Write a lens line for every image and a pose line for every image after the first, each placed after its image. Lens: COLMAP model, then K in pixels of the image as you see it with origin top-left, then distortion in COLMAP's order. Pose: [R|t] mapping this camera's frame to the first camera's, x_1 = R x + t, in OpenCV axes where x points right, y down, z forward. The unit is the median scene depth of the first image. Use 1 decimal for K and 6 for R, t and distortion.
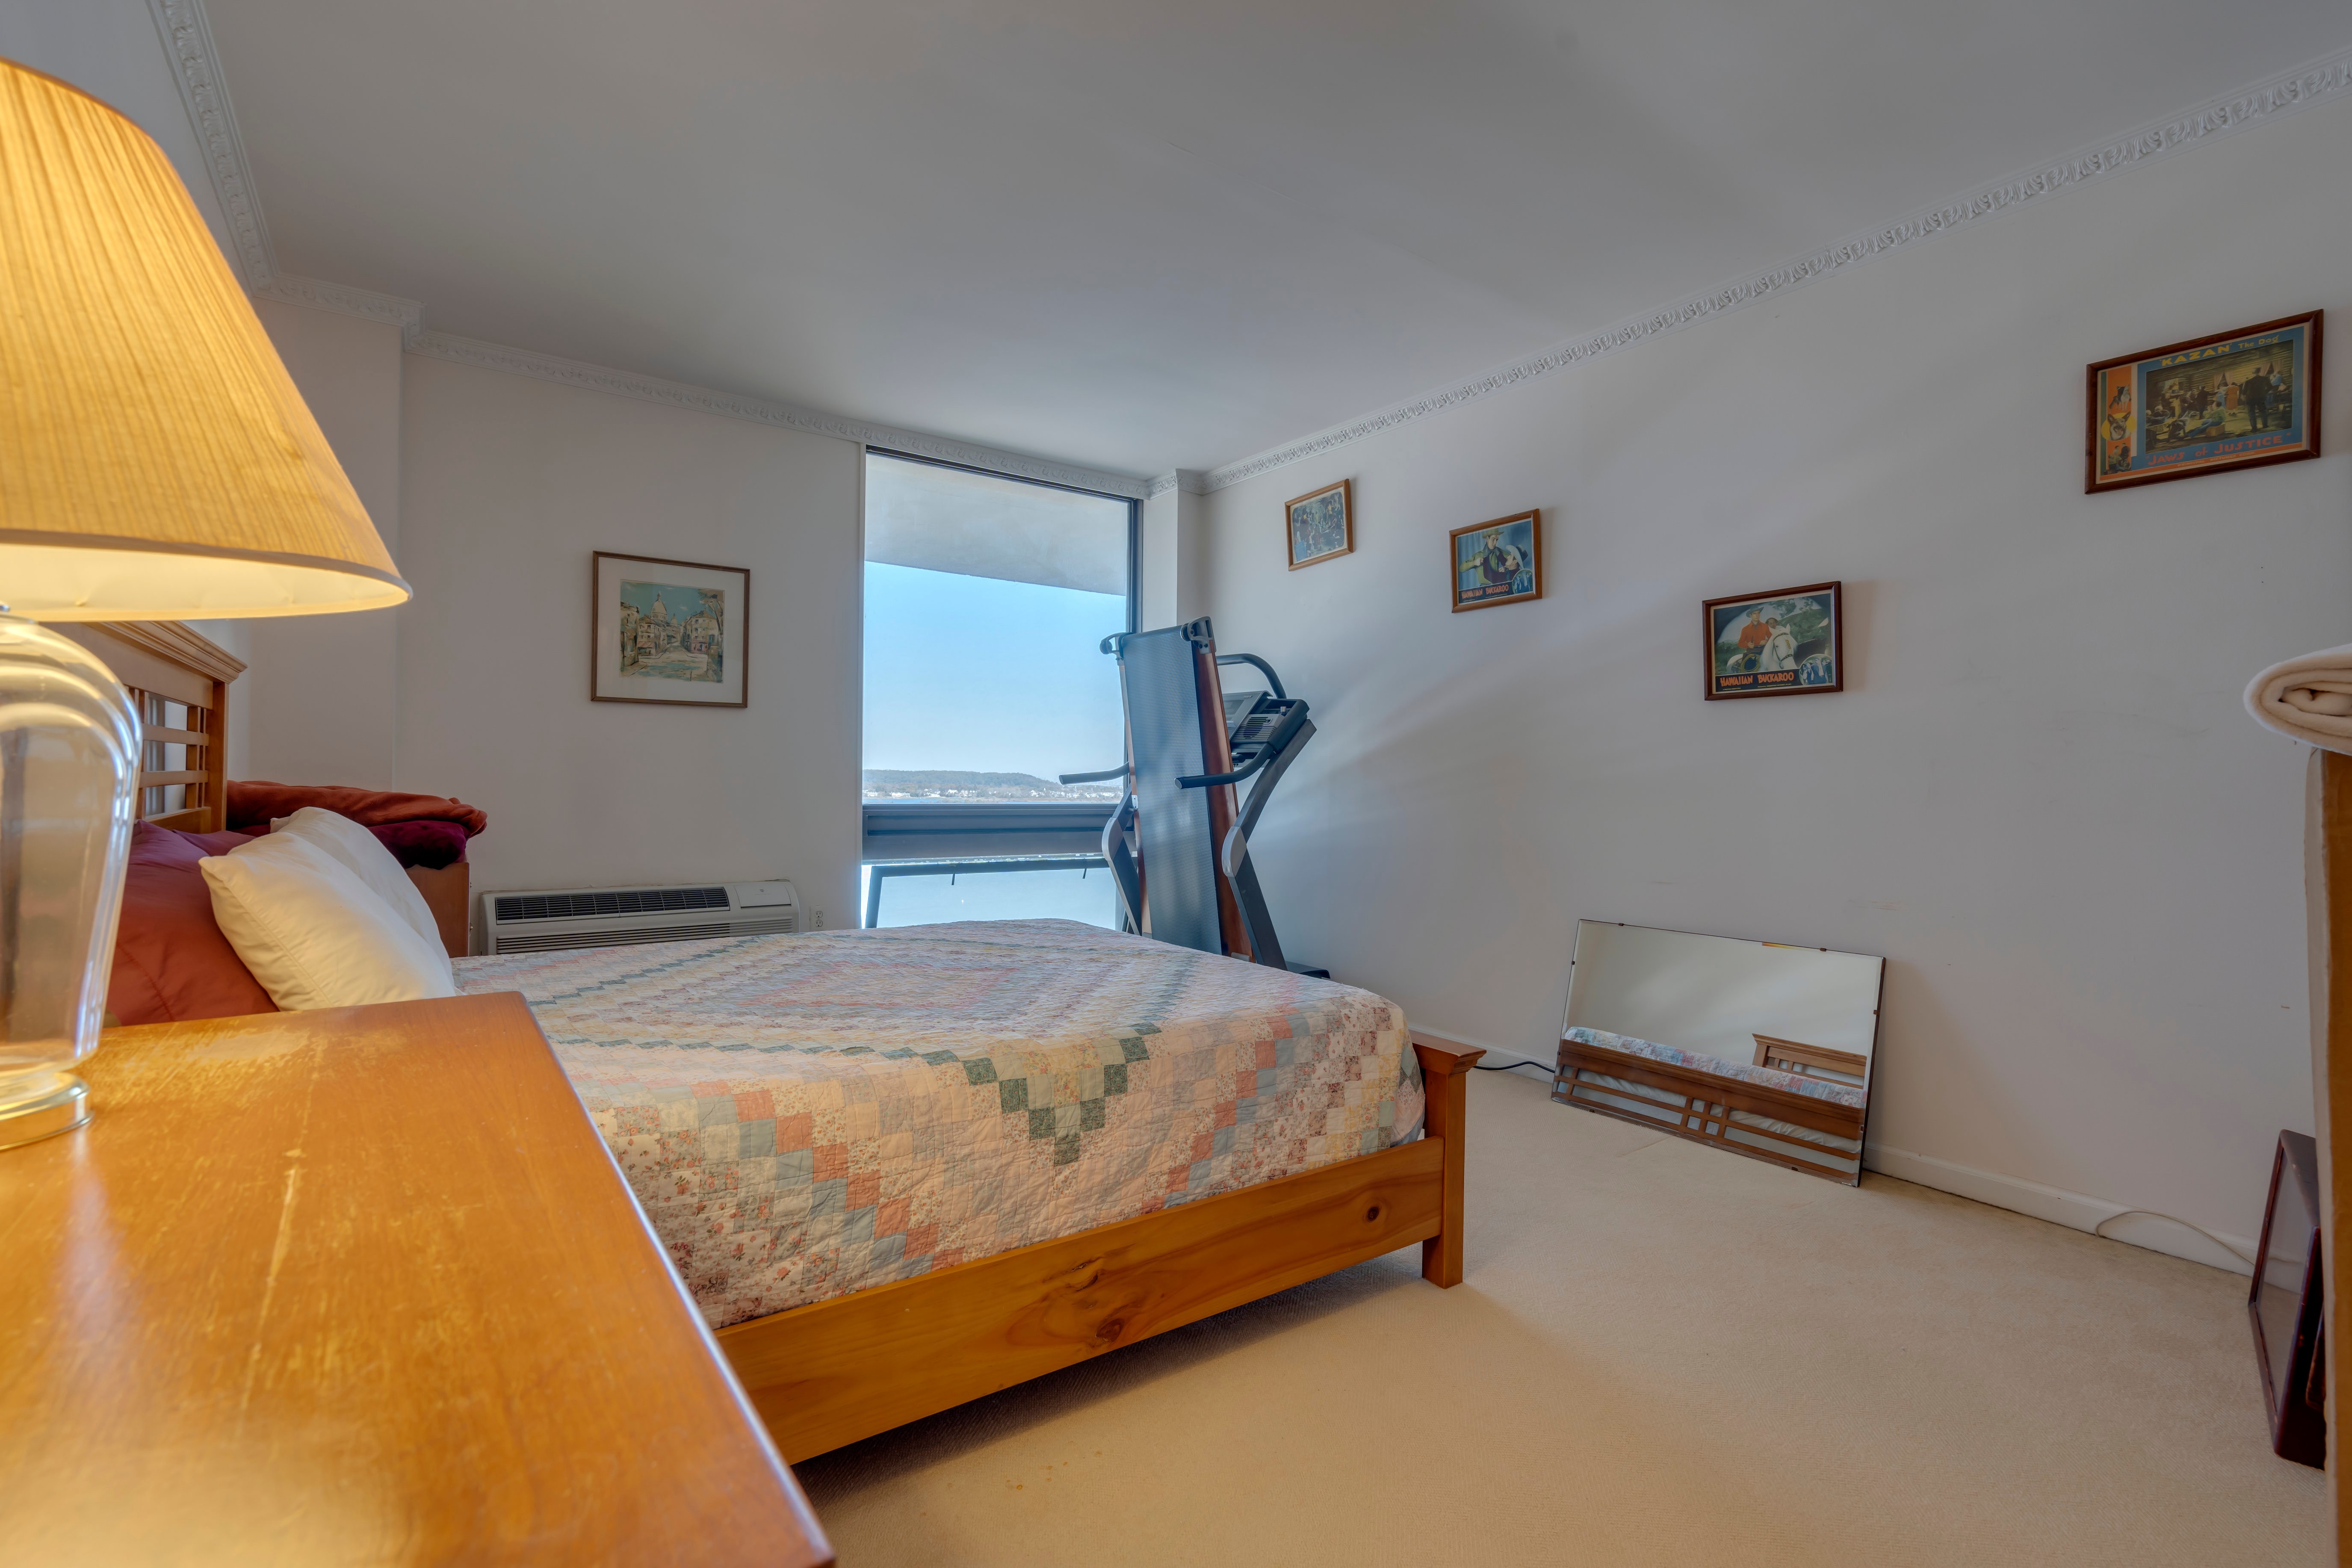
lens RADIAL K [[1052.7, 0, 1165.3], [0, 1052.7, 786.6], [0, 0, 1]] dist [-0.002889, 0.000304]
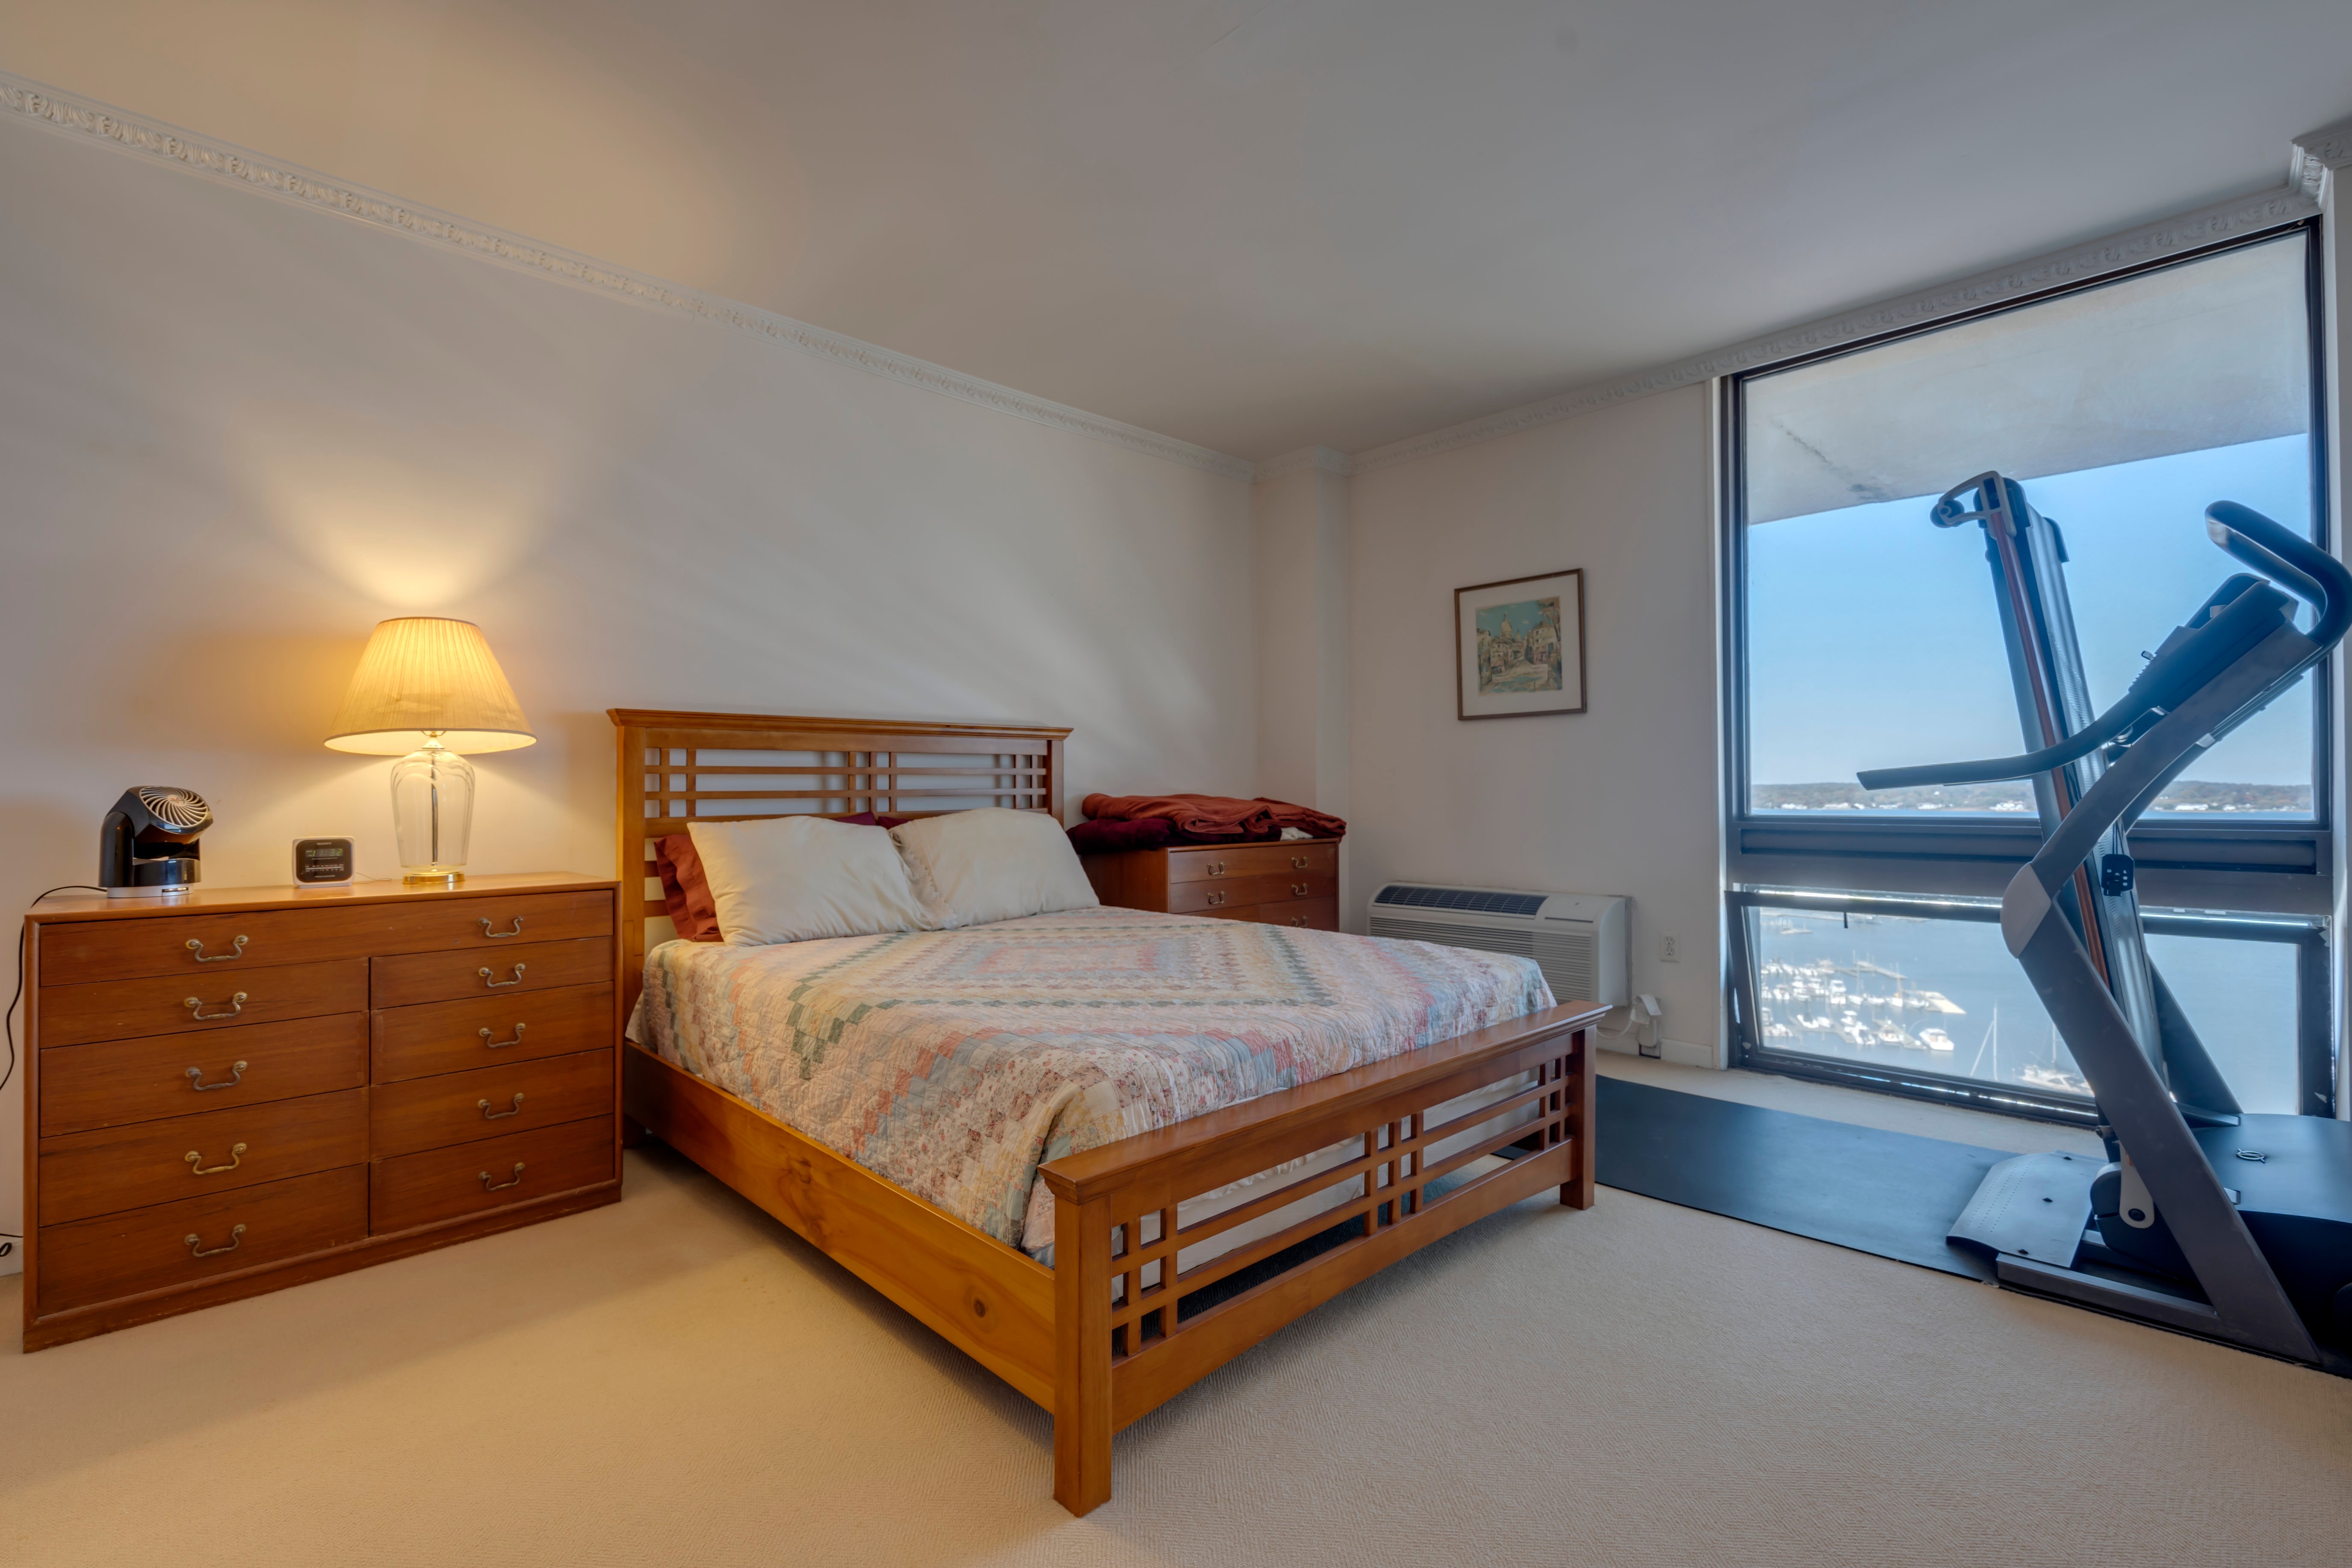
lens RADIAL K [[1052.7, 0, 1168.4], [0, 1052.7, 776.3], [0, 0, 1]] dist [-0.002889, 0.000304]
pose [[0.150750, -0.024201, -0.988276, 0.518734], [0.001424, 0.999705, -0.024264, 0.006076], [0.988571, 0.002250, 0.150739, 0.509159]]
